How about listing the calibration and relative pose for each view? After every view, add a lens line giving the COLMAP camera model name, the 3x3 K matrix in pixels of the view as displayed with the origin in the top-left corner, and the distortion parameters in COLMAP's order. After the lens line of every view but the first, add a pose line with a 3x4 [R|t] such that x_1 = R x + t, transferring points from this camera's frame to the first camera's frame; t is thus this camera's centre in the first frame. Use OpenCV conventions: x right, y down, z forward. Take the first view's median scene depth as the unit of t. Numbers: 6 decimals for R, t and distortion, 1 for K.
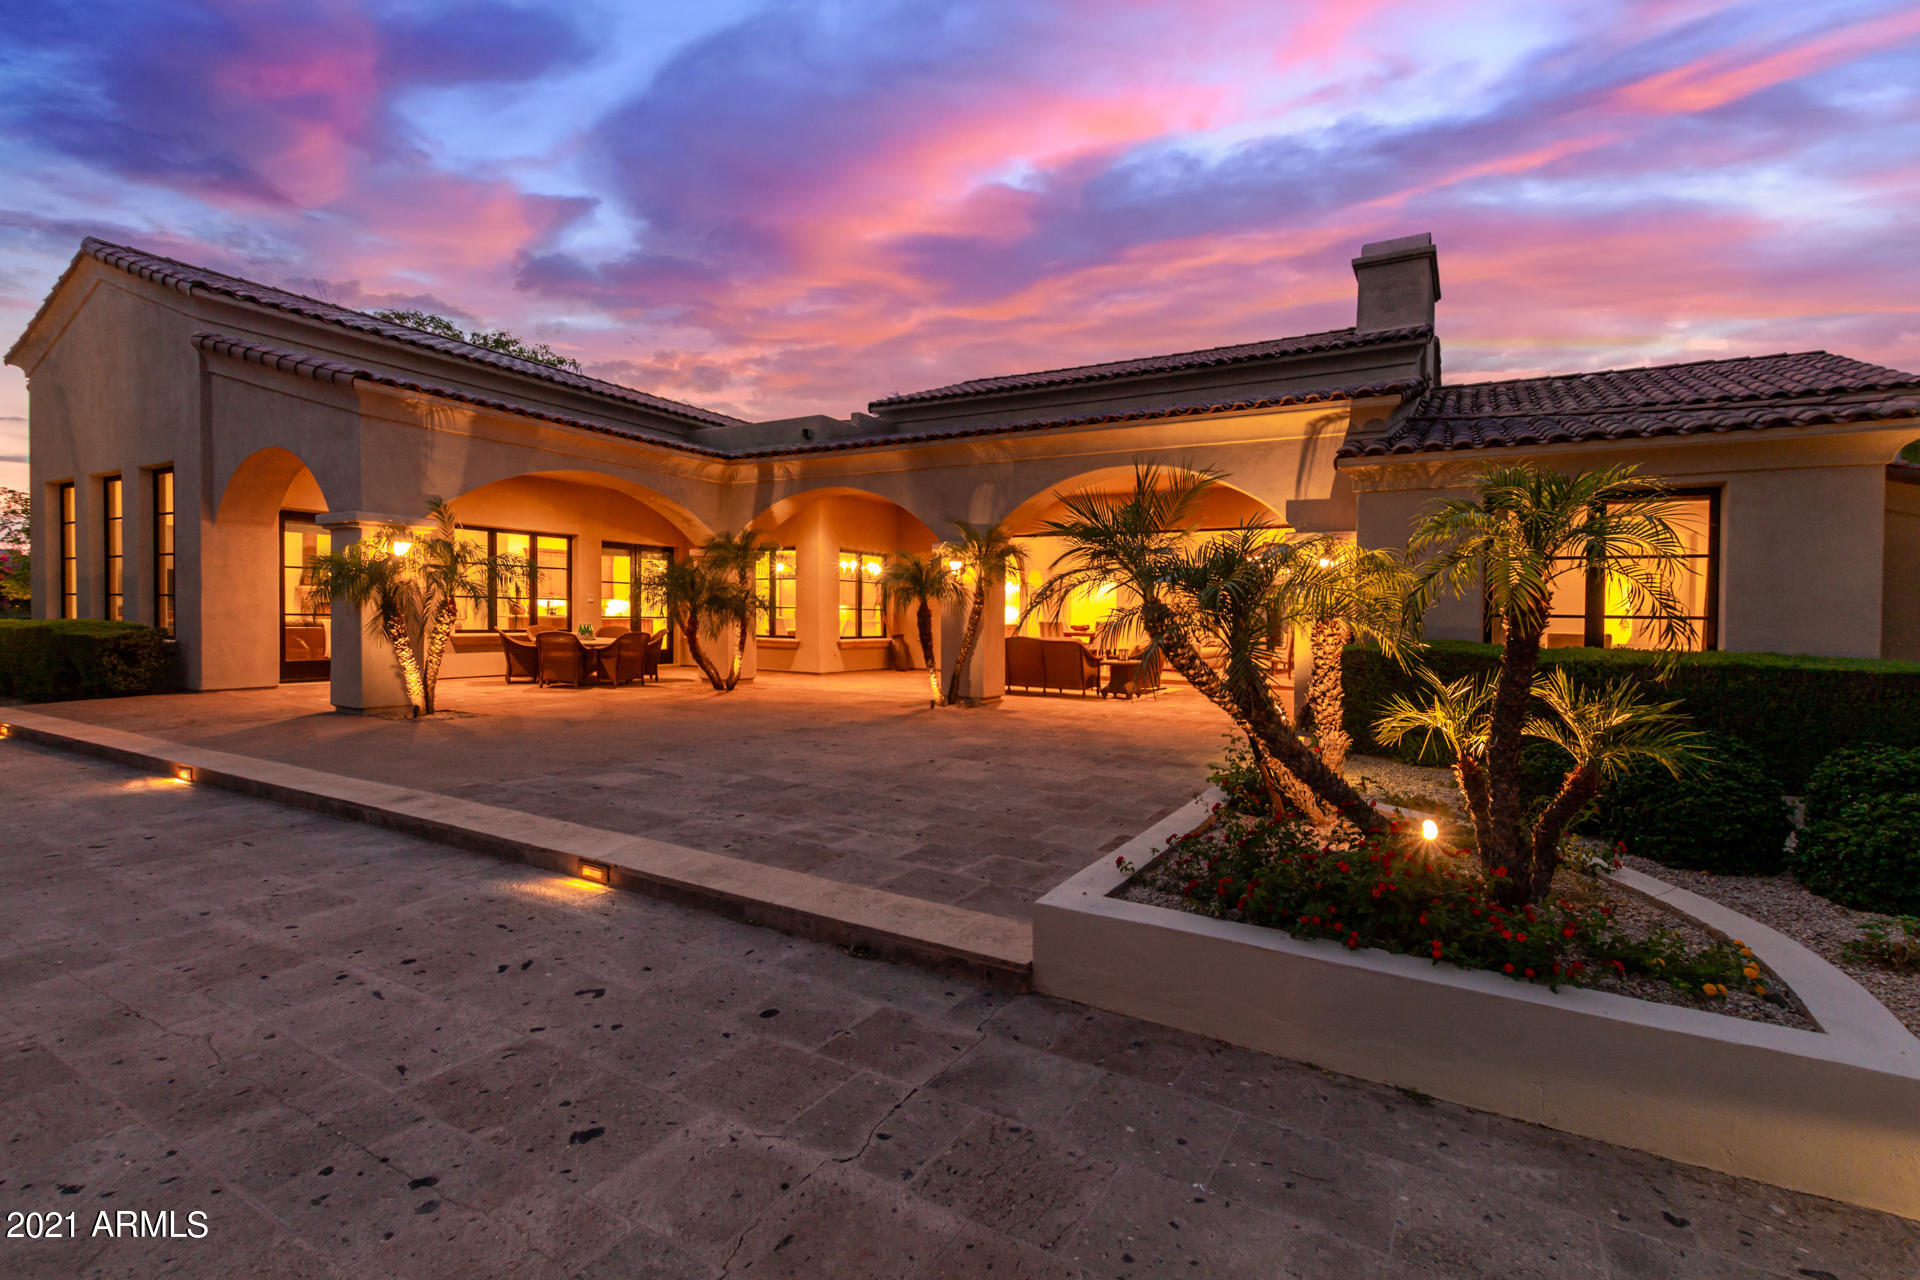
lens RADIAL K [[880.9, 0, 959.8], [0, 880.9, 628.5], [0, 0, 1]] dist [0.008131, -0.003233]
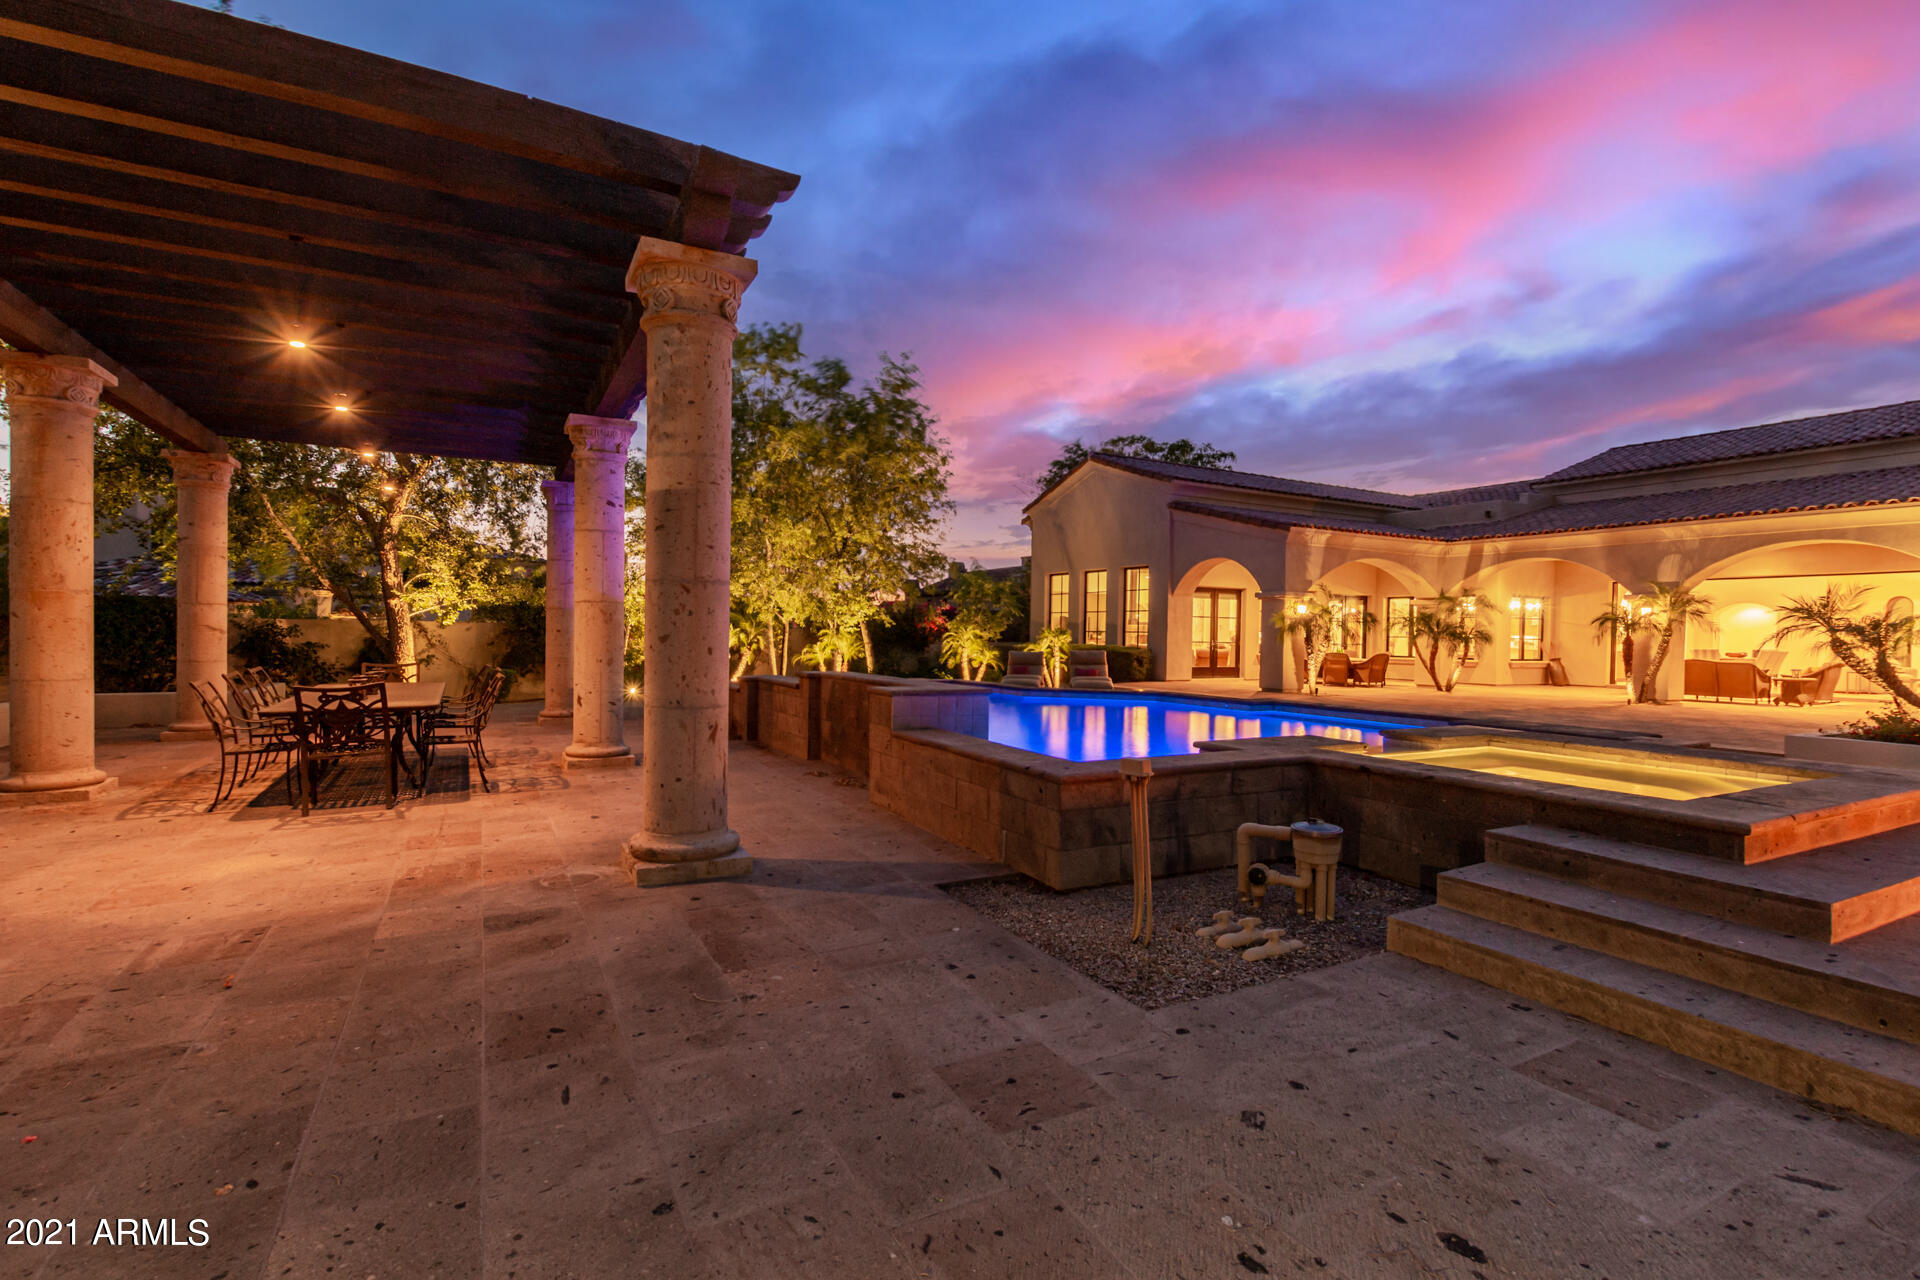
lens RADIAL K [[880.9, 0, 956.7], [0, 880.9, 651.6], [0, 0, 1]] dist [0.008131, -0.003233]
pose [[0.851422, 0.007047, -0.524434, -0.189874], [-0.009393, 0.999954, -0.001813, 0.011036], [0.524397, 0.006470, 0.851449, -0.789011]]
